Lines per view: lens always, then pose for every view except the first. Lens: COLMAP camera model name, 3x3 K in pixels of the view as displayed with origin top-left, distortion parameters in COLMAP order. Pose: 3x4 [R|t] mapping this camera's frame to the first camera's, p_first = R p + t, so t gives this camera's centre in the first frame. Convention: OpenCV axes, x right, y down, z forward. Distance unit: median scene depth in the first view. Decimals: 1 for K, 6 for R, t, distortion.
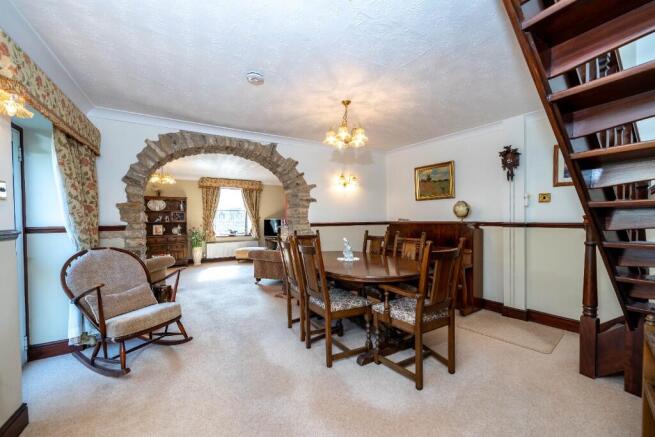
lens RADIAL K [[255.5, 0, 324.8], [0, 255.5, 220.9], [0, 0, 1]] dist [-0.001767, -0.000012]
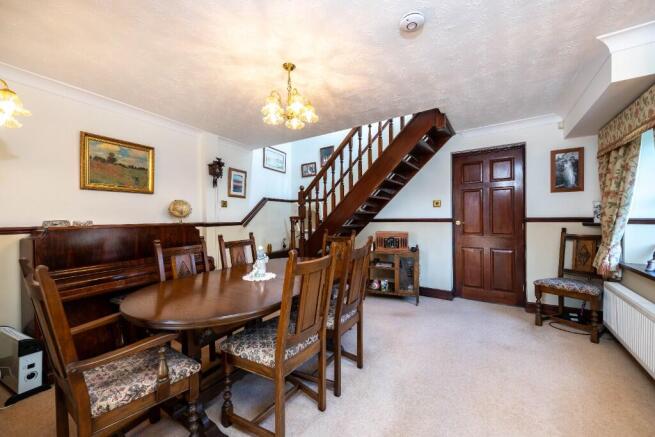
lens RADIAL K [[255.5, 0, 326.6], [0, 255.5, 217.5], [0, 0, 1]] dist [-0.001767, -0.000012]
pose [[-0.450489, 0.004961, 0.892768, -0.450092], [0.012396, 0.999923, 0.000699, -0.009925], [-0.892696, 0.011382, -0.450515, 0.865442]]
